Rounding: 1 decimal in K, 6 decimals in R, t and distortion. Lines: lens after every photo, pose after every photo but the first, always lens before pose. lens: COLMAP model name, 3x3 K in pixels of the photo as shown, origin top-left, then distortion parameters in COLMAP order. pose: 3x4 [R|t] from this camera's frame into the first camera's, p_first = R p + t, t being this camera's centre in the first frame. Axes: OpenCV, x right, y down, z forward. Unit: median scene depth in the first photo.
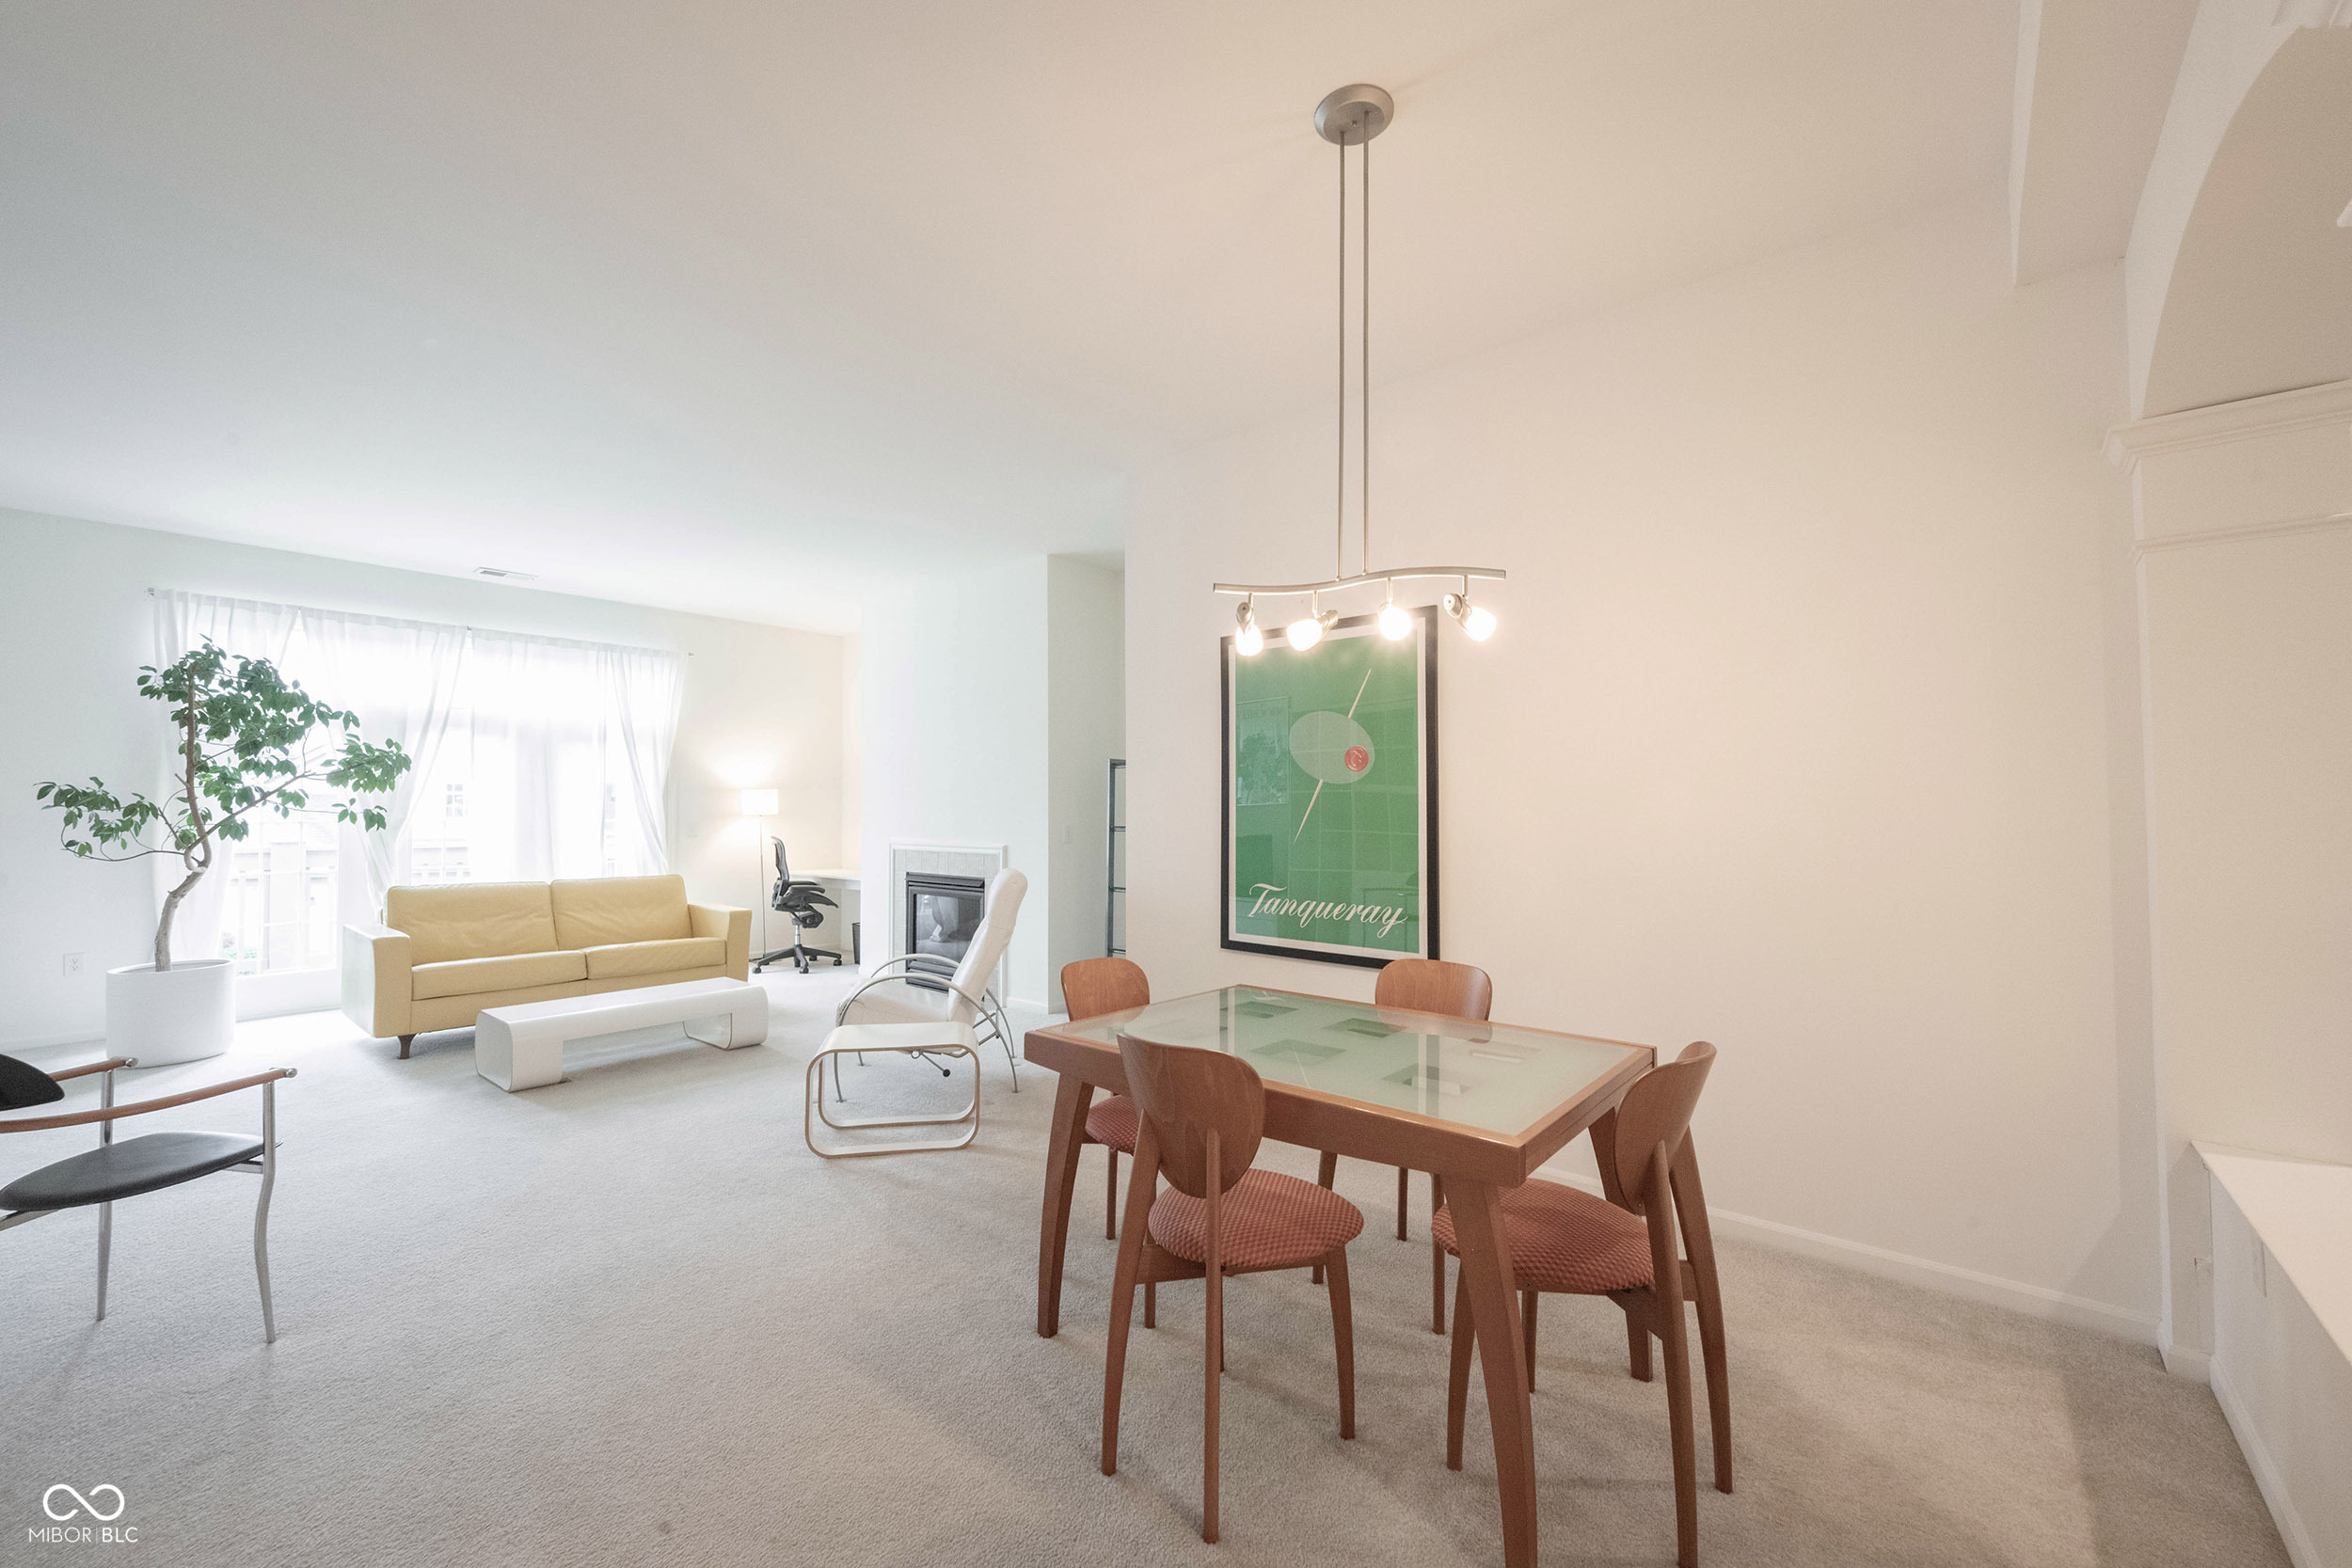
lens RADIAL K [[923.9, 0, 1172.8], [0, 923.9, 792.5], [0, 0, 1]] dist [-0.001378, -0.000670]
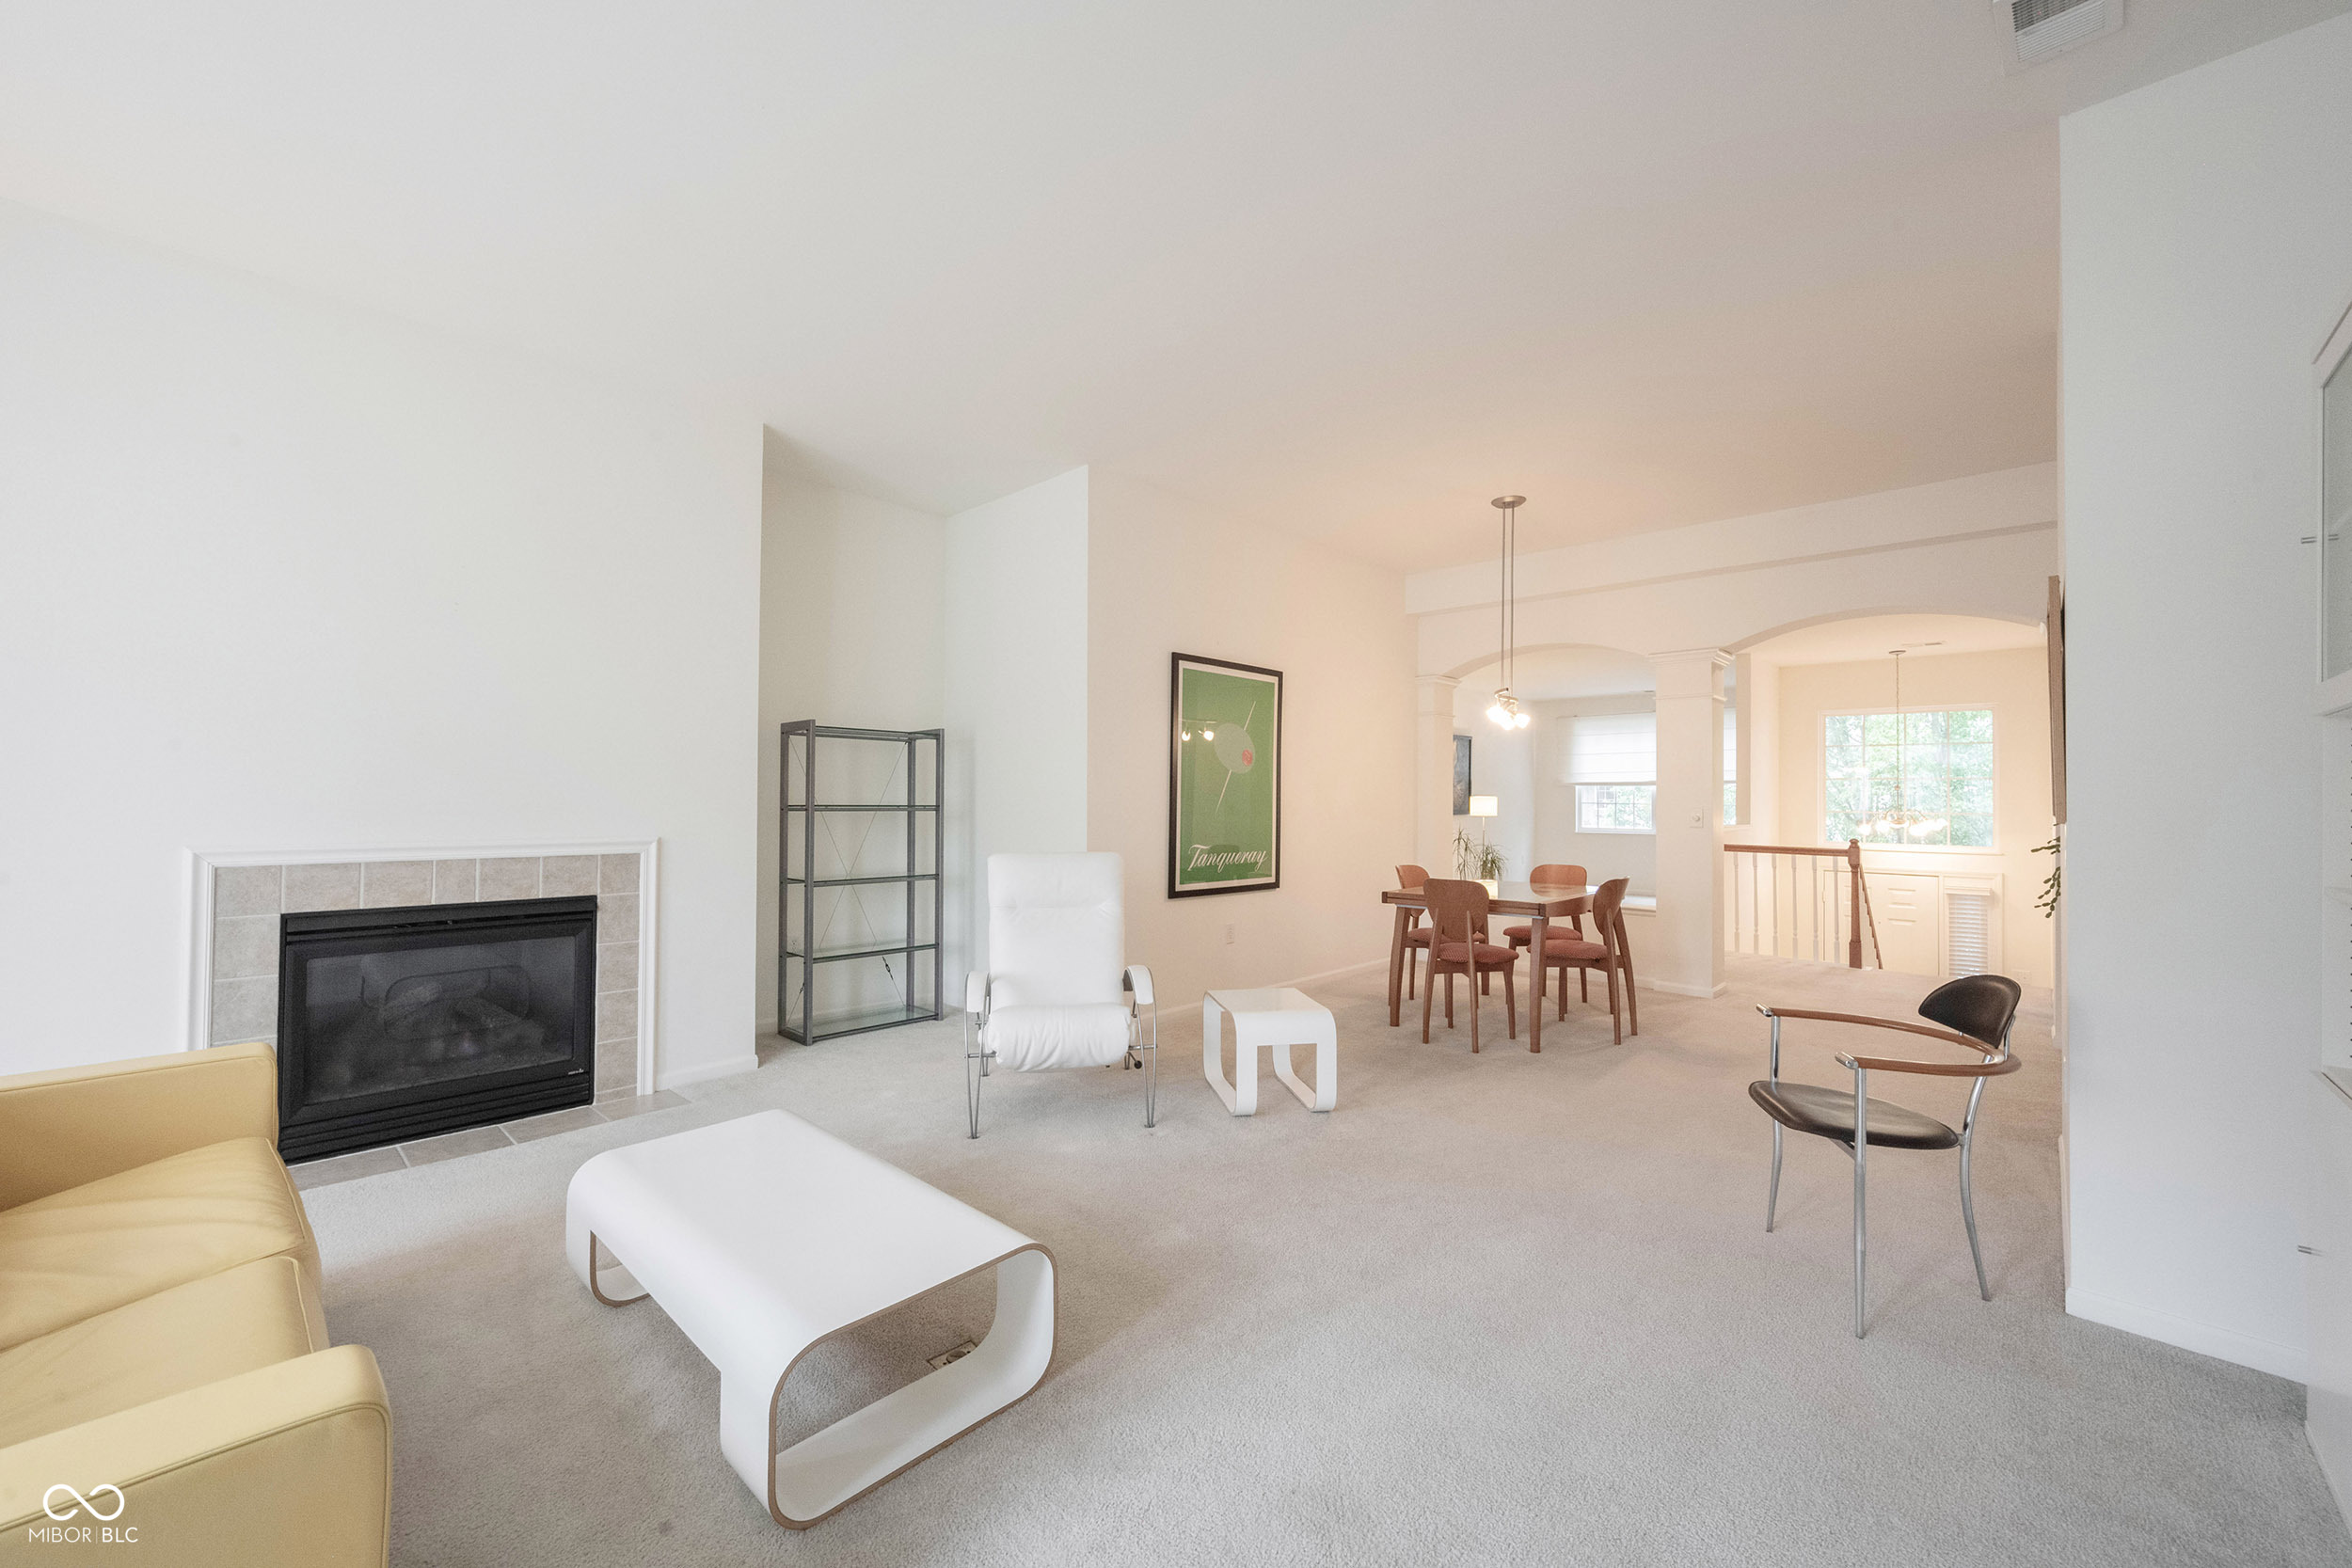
lens RADIAL K [[932.0, 0, 1154.1], [0, 932.0, 781.2], [0, 0, 1]] dist [-0.008426, -0.000255]
pose [[0.053872, 0.016419, 0.998413, -0.990088], [-0.030281, 0.999432, -0.014802, 0.022156], [-0.998089, -0.029436, 0.054339, 0.776491]]
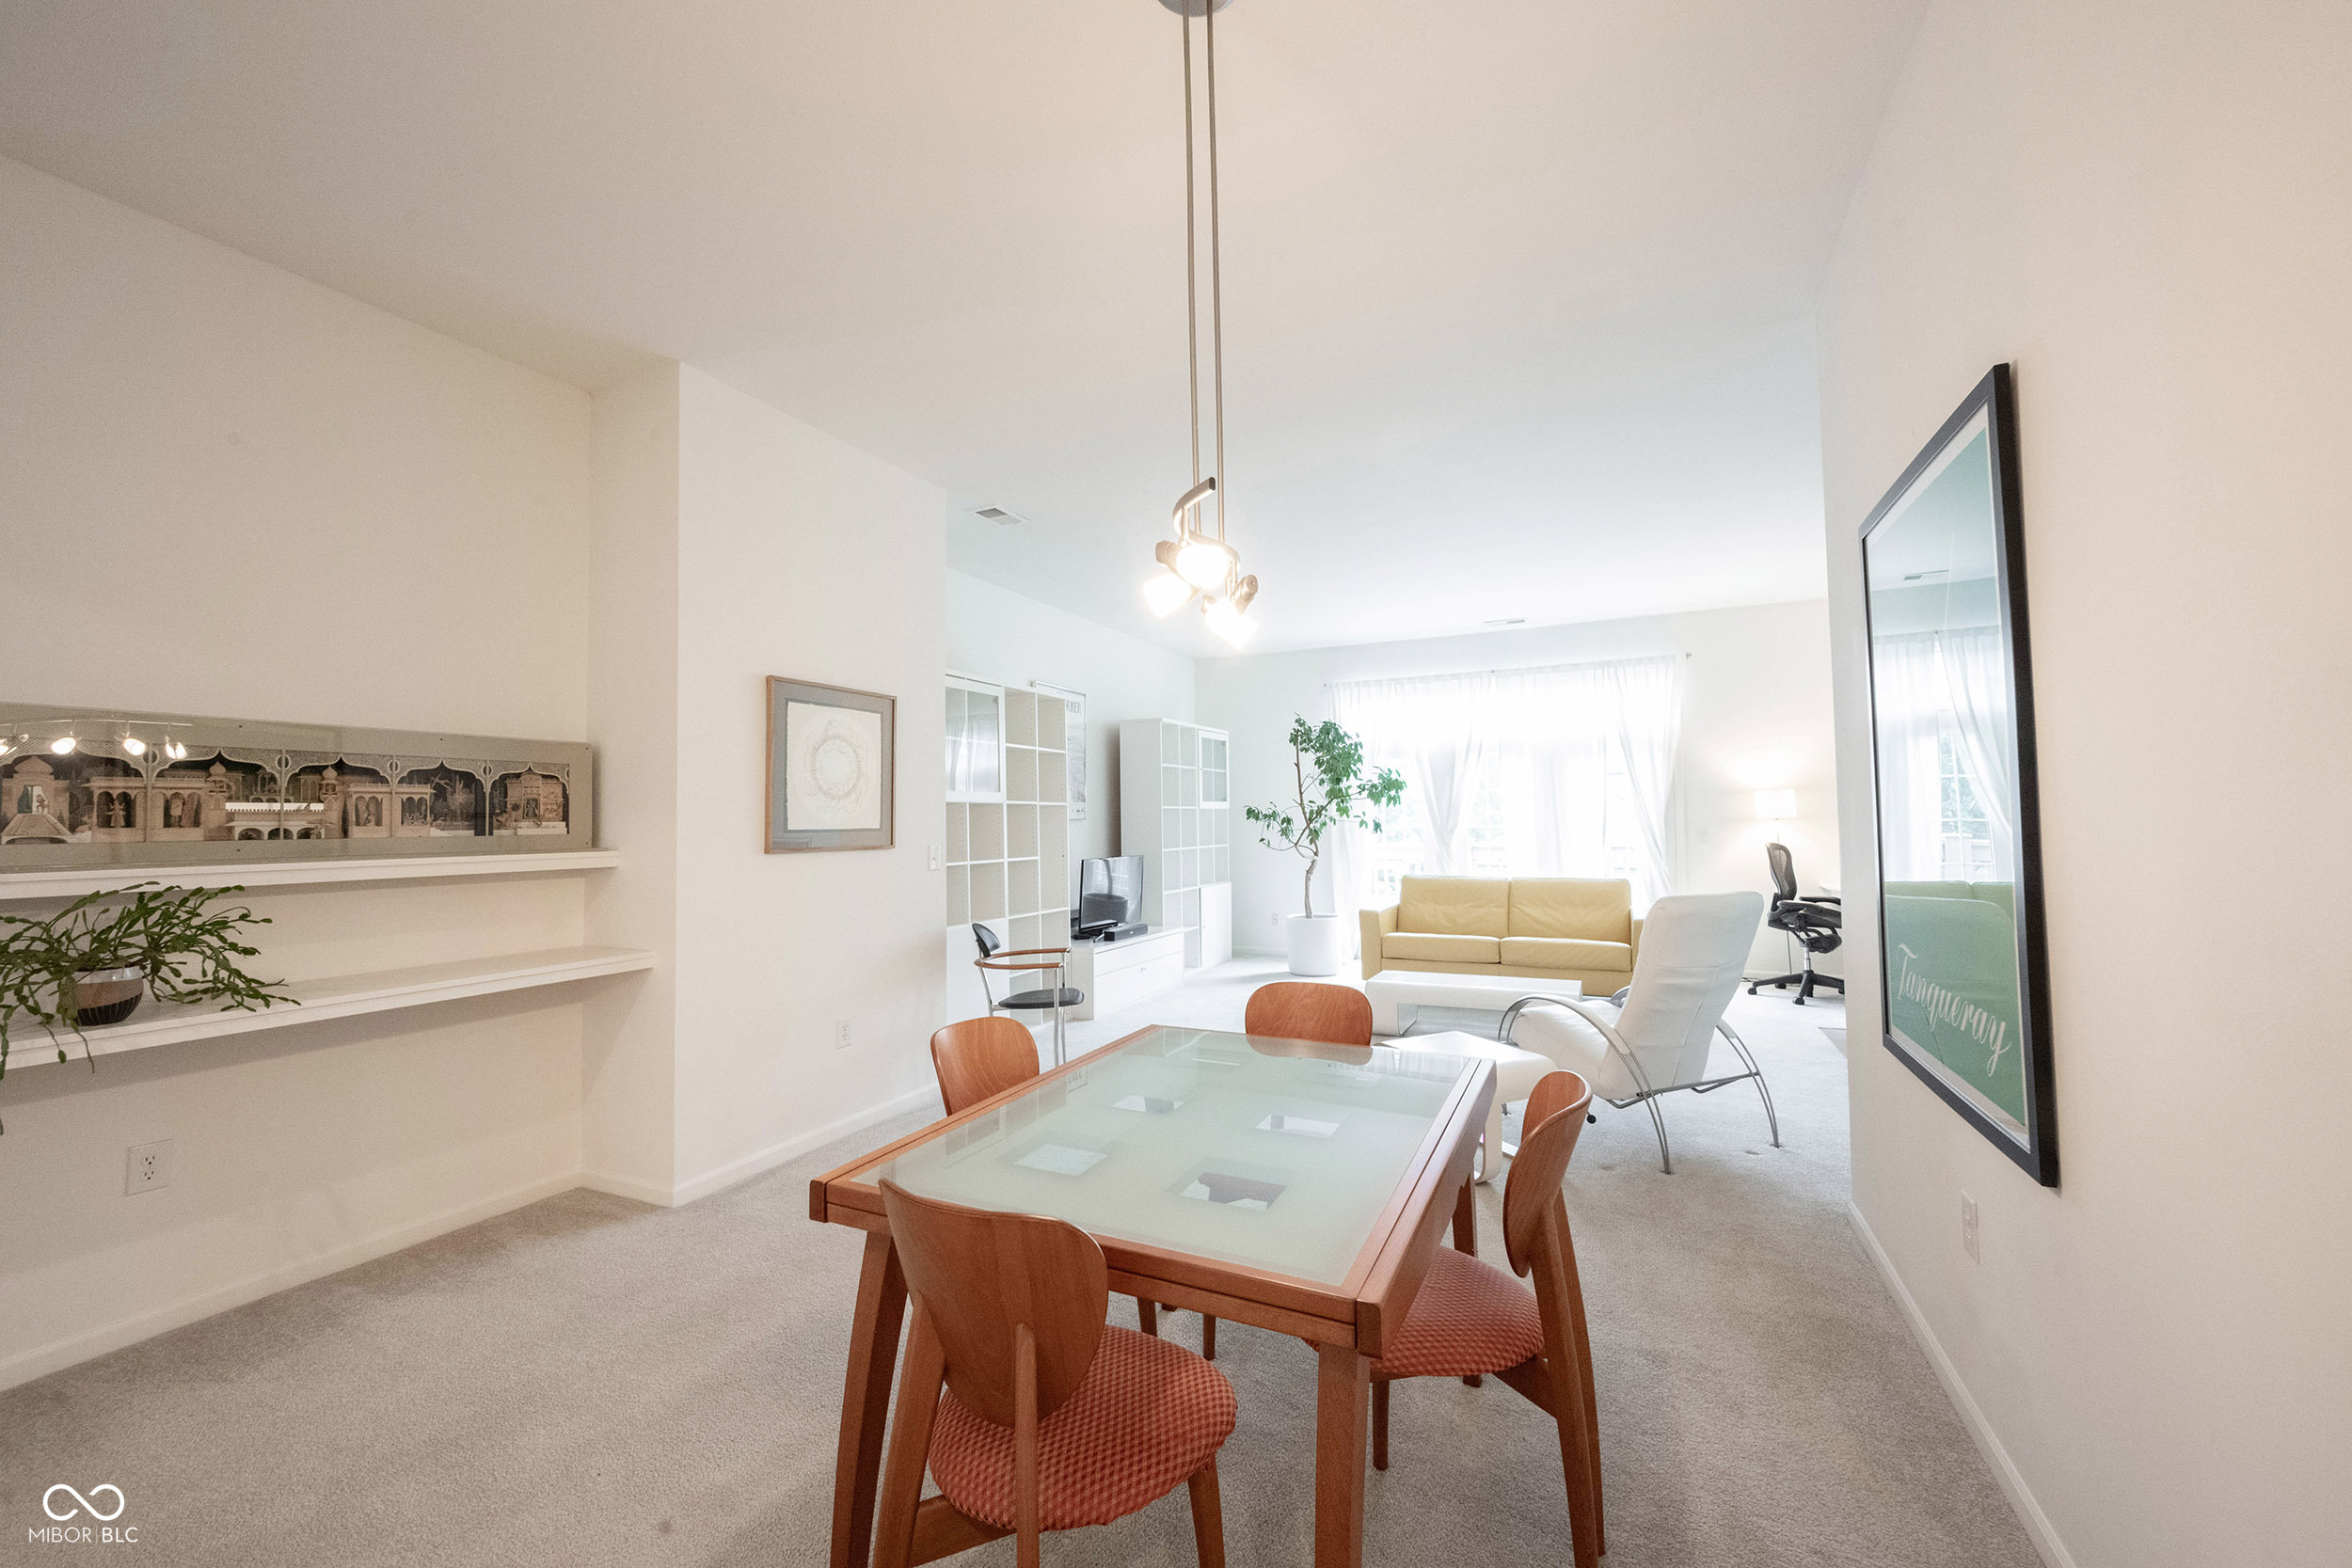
lens RADIAL K [[928.5, 0, 1171.3], [0, 928.5, 784.9], [0, 0, 1]] dist [0.000007, -0.000049]
pose [[0.252373, -0.041800, -0.966727, 0.433947], [0.035325, 0.998799, -0.033964, 0.003266], [0.966985, -0.025578, 0.253547, 0.338914]]
